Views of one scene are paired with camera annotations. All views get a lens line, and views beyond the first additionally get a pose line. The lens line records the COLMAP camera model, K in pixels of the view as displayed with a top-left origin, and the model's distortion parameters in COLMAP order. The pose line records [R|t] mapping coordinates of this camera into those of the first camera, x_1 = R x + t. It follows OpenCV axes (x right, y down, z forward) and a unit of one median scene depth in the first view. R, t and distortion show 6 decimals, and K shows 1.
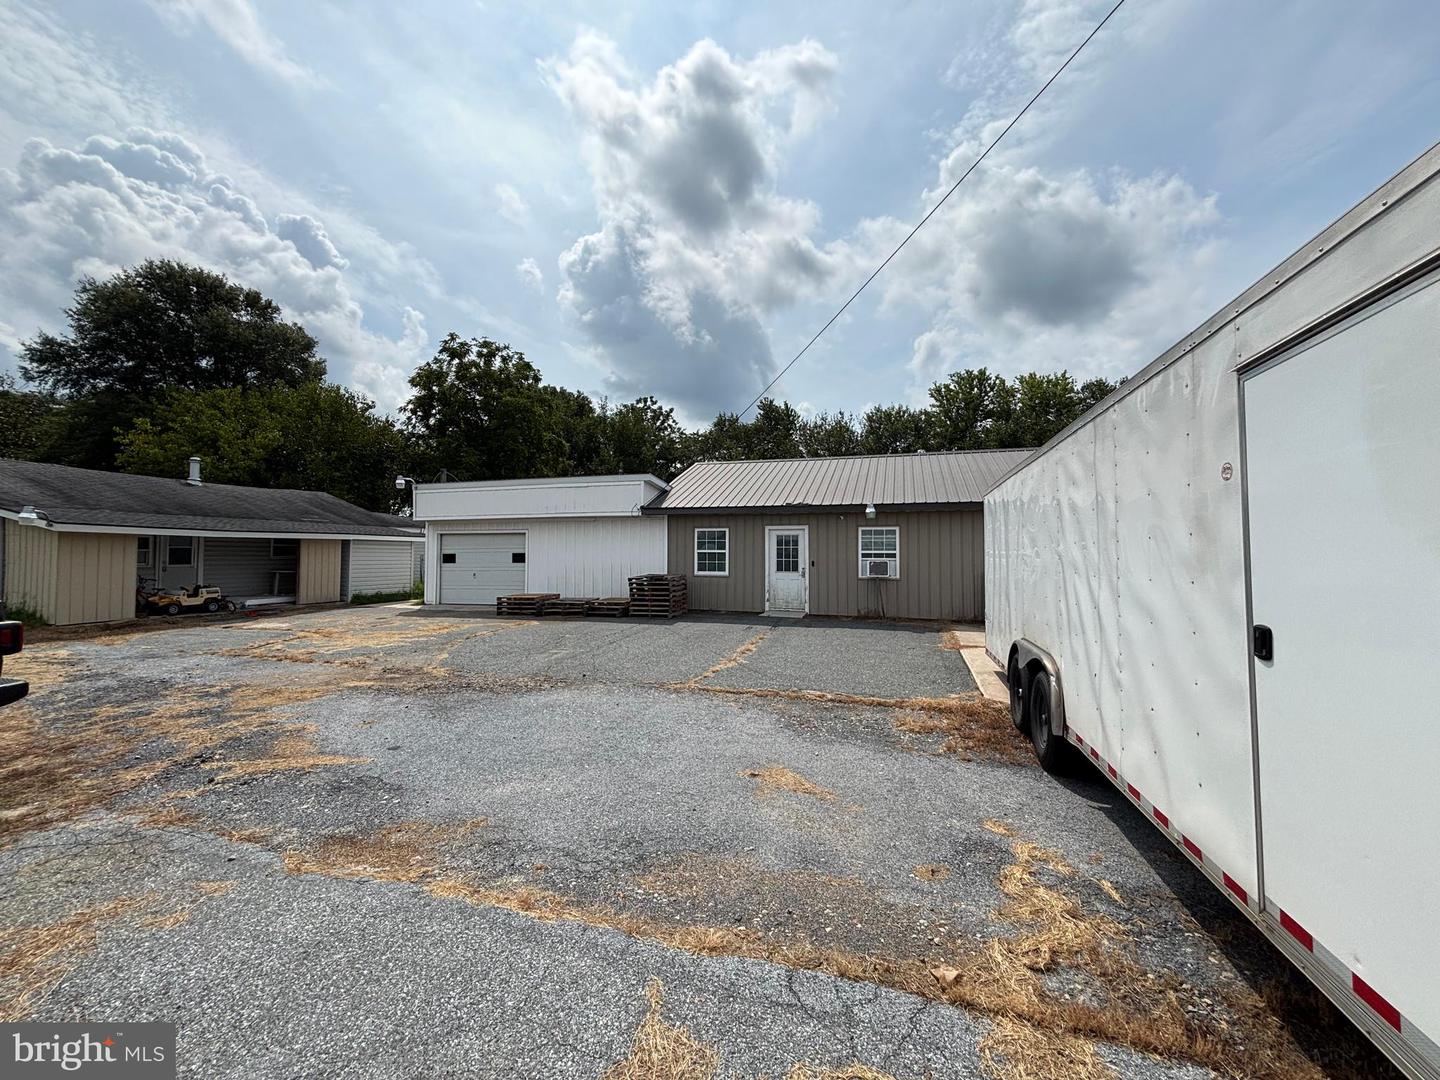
lens RADIAL K [[582.5, 0, 720.8], [0, 582.5, 539.3], [0, 0, 1]] dist [0.001239, -0.000317]
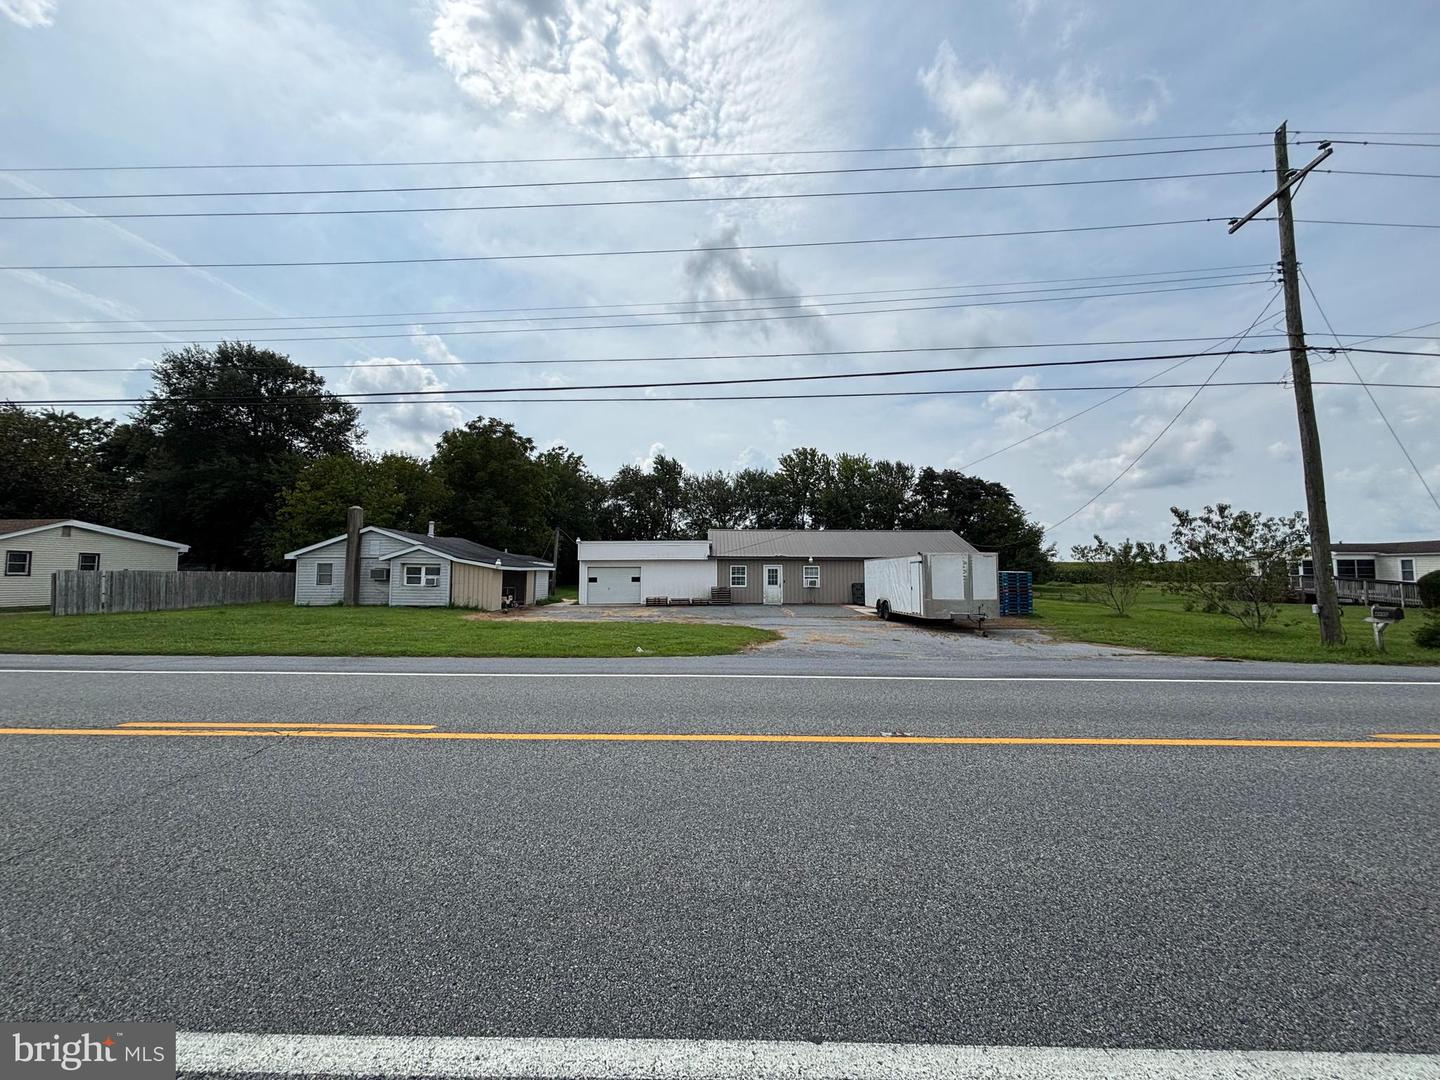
lens RADIAL K [[582.5, 0, 721.1], [0, 582.5, 533.7], [0, 0, 1]] dist [0.001239, -0.000317]
pose [[0.951925, 0.018457, 0.305775, -0.745666], [-0.005741, 0.999083, -0.042435, -0.045261], [-0.306278, 0.038640, 0.951158, -1.063893]]
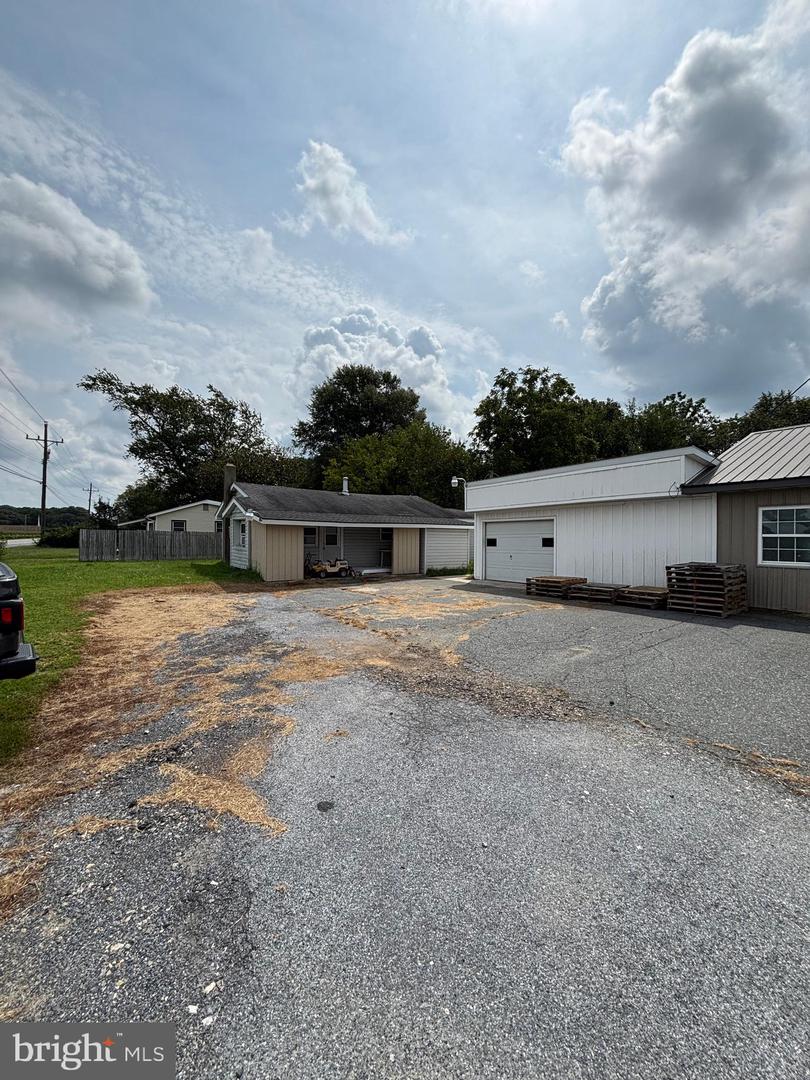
lens RADIAL K [[436.9, 0, 406.6], [0, 436.9, 547.6], [0, 0, 1]] dist [0.001239, -0.000317]
pose [[0.783550, 0.013989, -0.621171, -0.050289], [0.012600, 0.999183, 0.038396, 0.007288], [0.621201, -0.037911, 0.782734, 0.213892]]
